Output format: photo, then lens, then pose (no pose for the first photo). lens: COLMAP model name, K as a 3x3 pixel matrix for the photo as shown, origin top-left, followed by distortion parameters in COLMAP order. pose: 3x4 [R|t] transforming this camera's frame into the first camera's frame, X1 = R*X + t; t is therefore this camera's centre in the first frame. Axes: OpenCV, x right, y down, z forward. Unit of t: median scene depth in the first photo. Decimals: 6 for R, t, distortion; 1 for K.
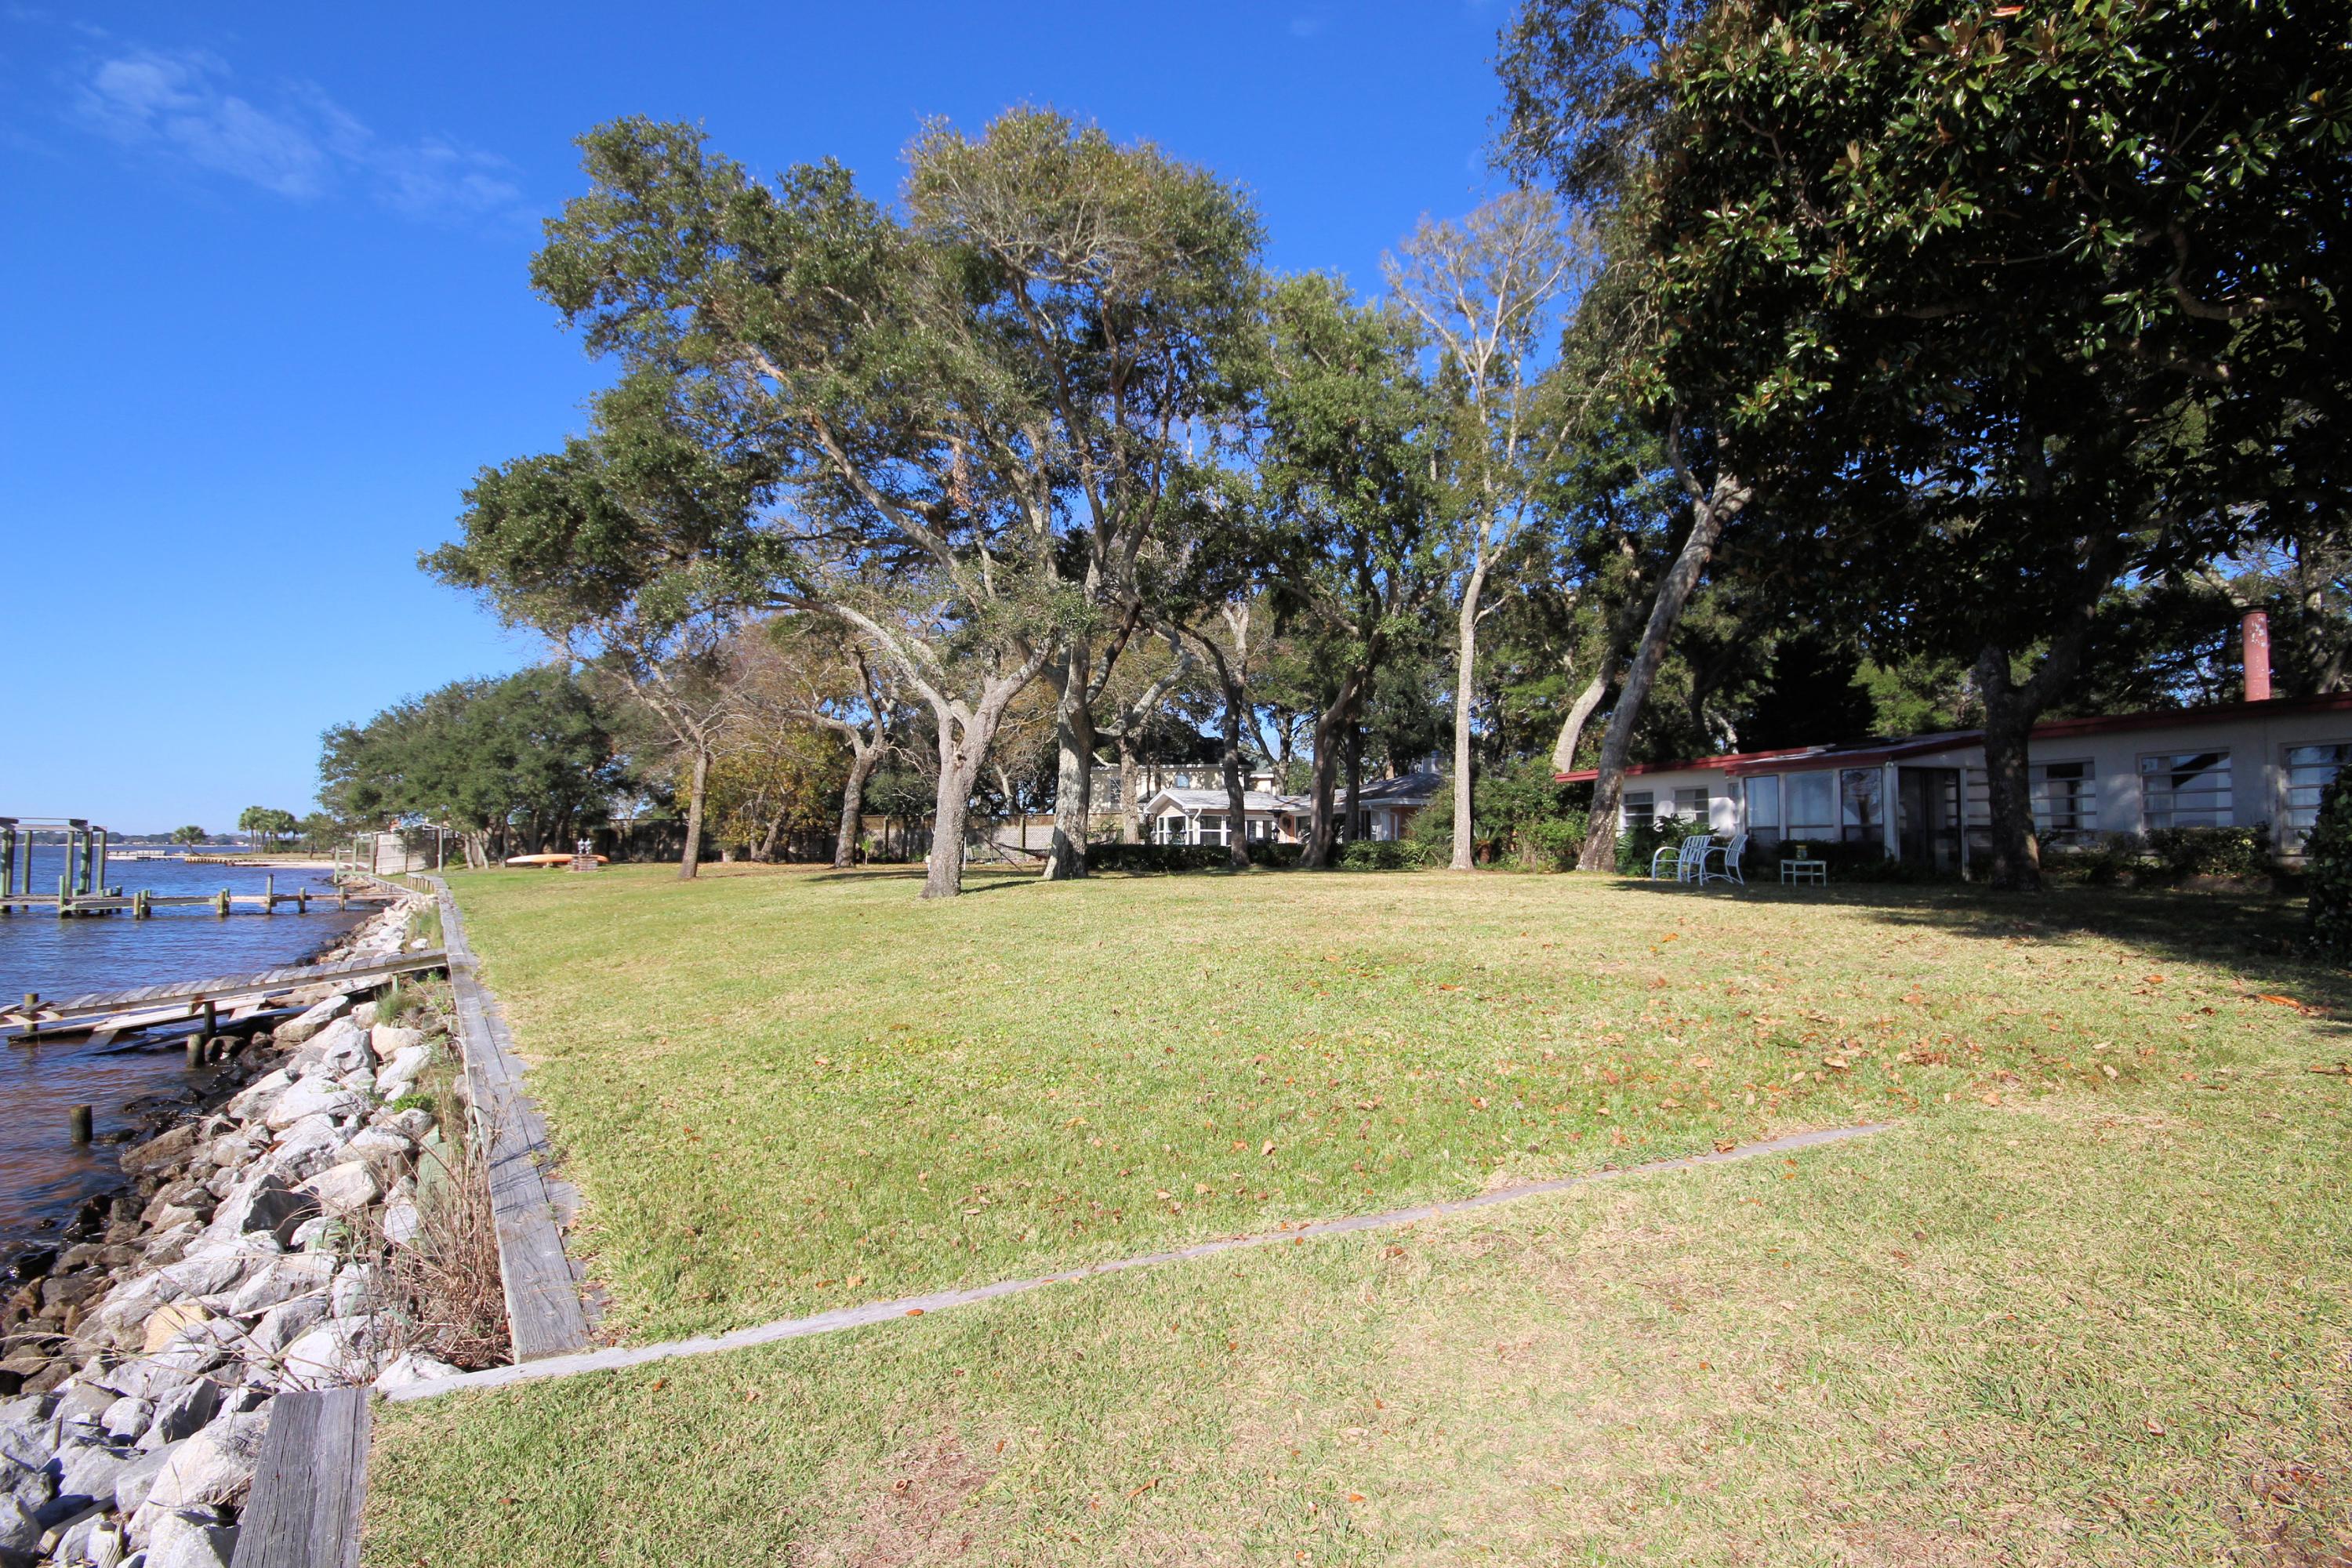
lens RADIAL K [[1107.6, 0, 1194.8], [0, 1107.6, 789.5], [0, 0, 1]] dist [-0.000852, -0.000537]
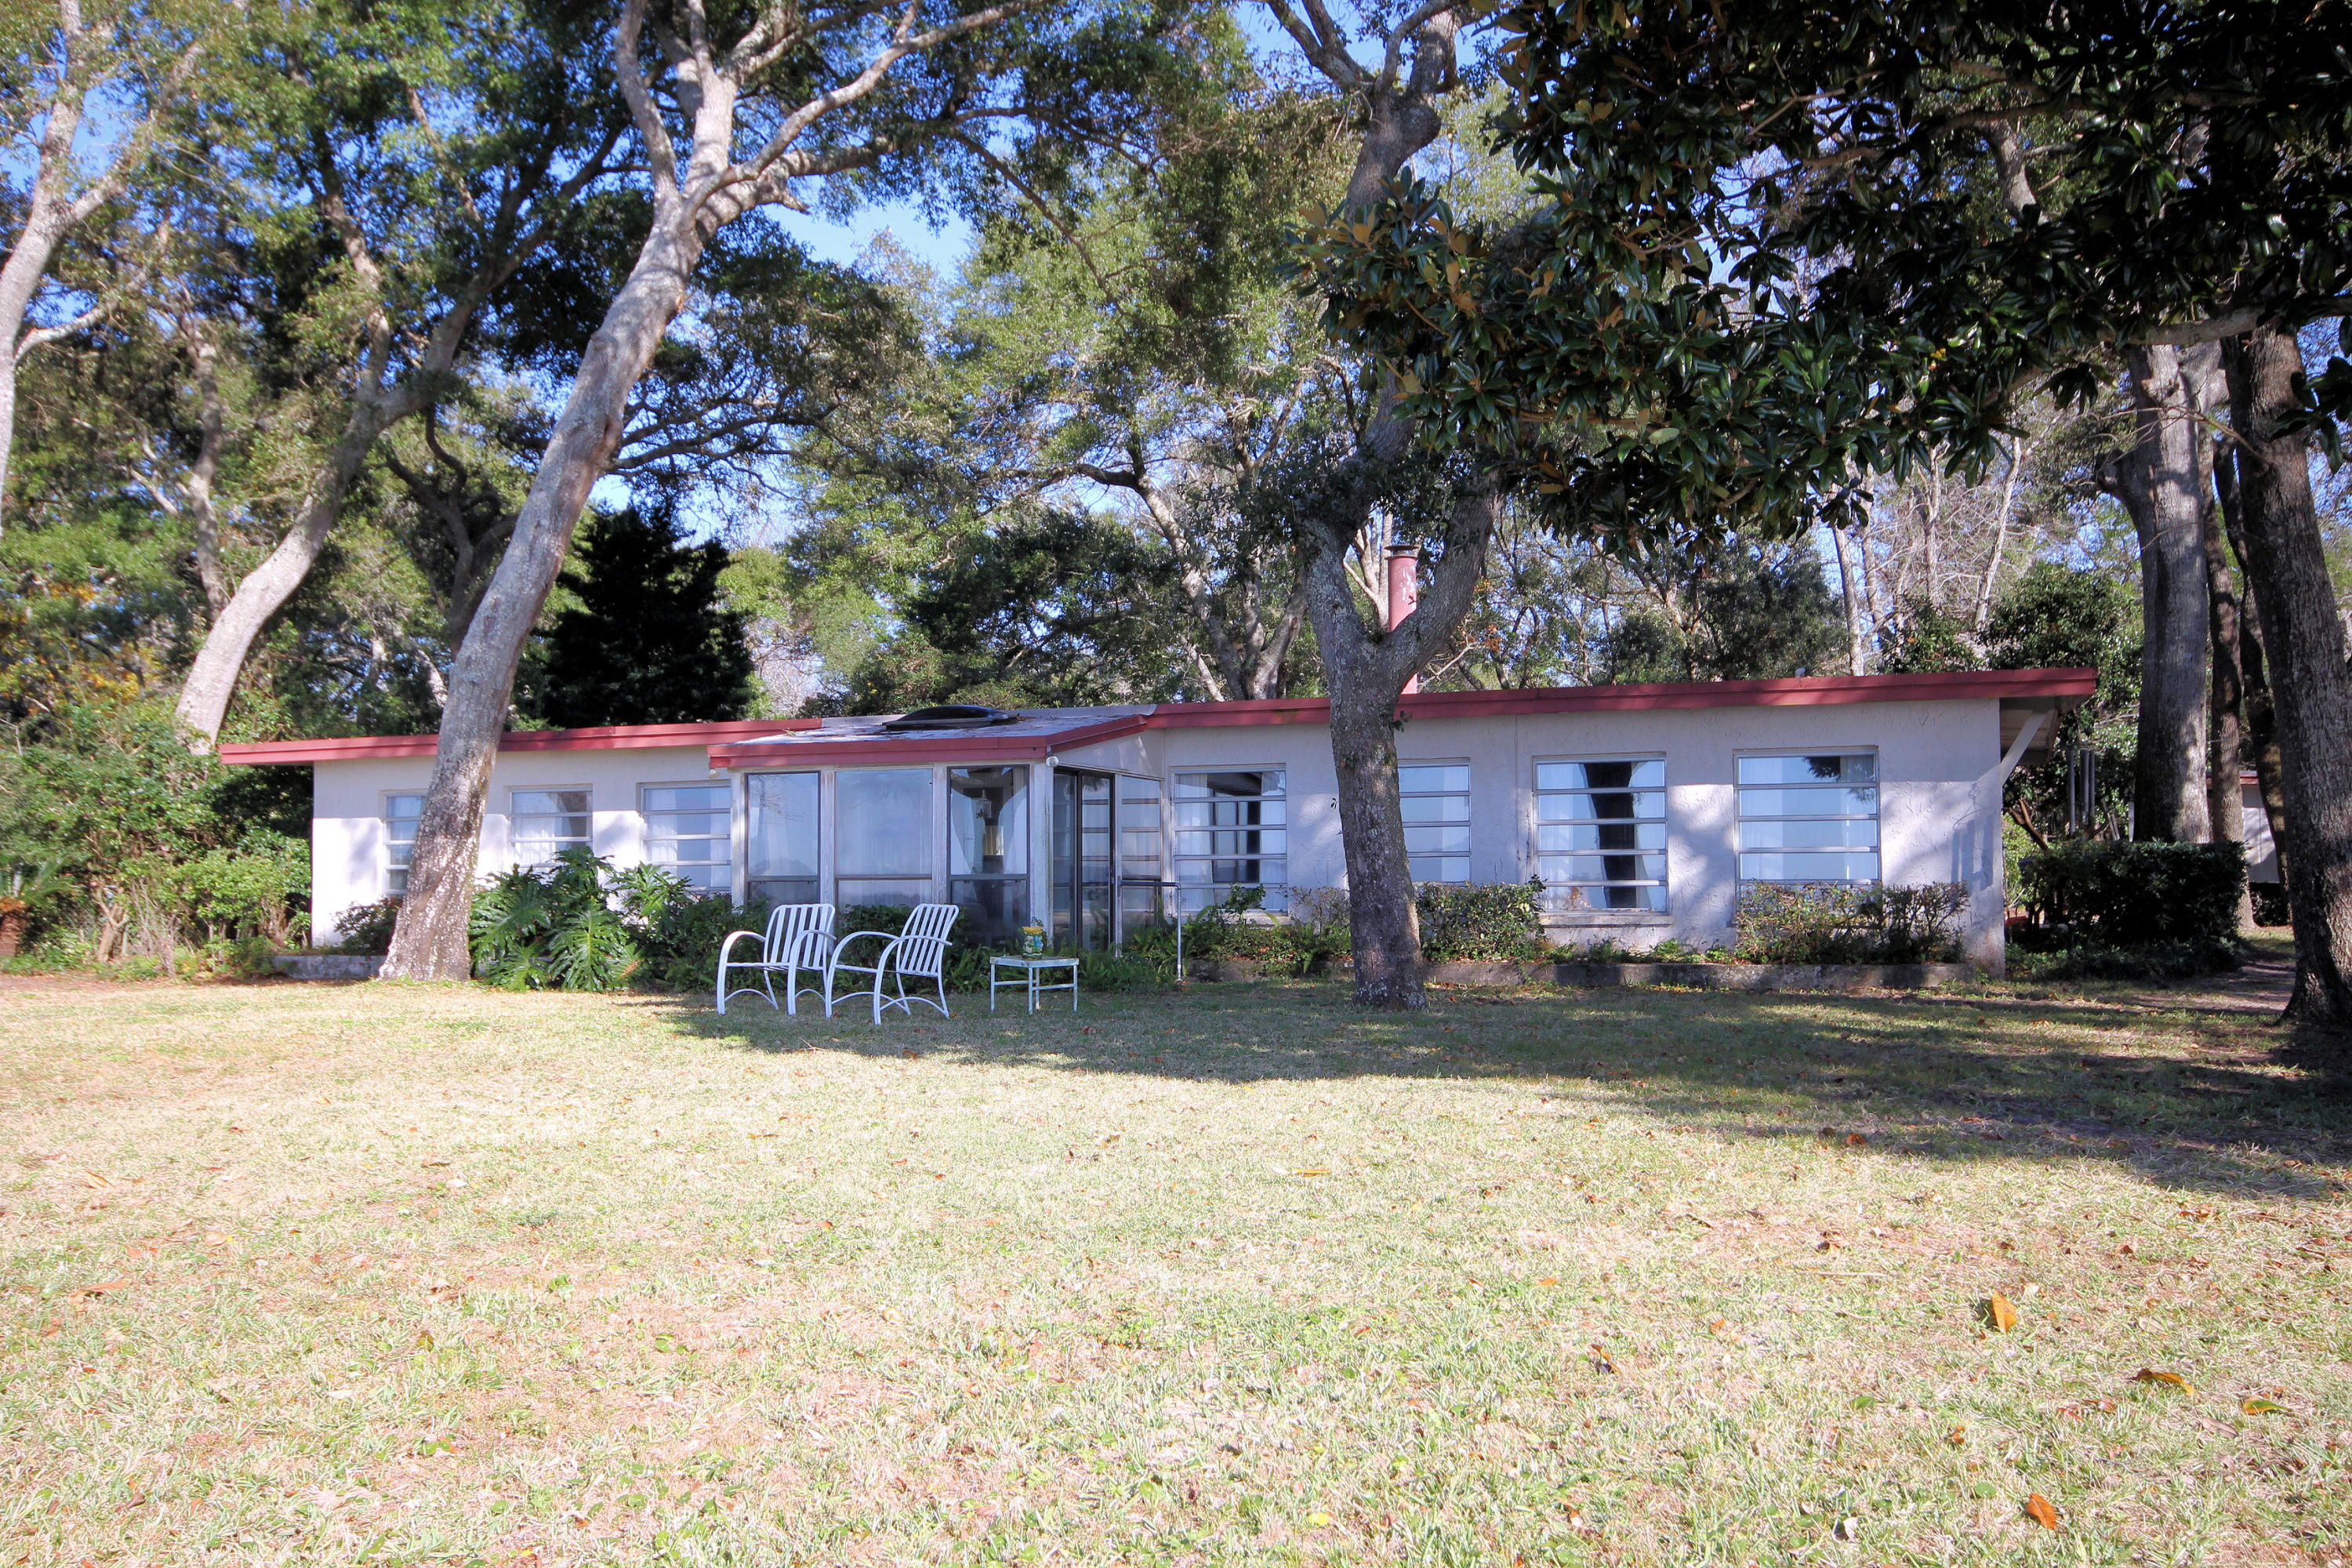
lens RADIAL K [[2027.7, 0, 1183.0], [0, 2027.7, 772.1], [0, 0, 1]] dist [0.018087, 0.014200]
pose [[0.633387, 0.038965, 0.772853, -0.048209], [-0.035153, 0.999149, -0.021564, 0.000832], [-0.773036, -0.013510, 0.634218, 0.224484]]
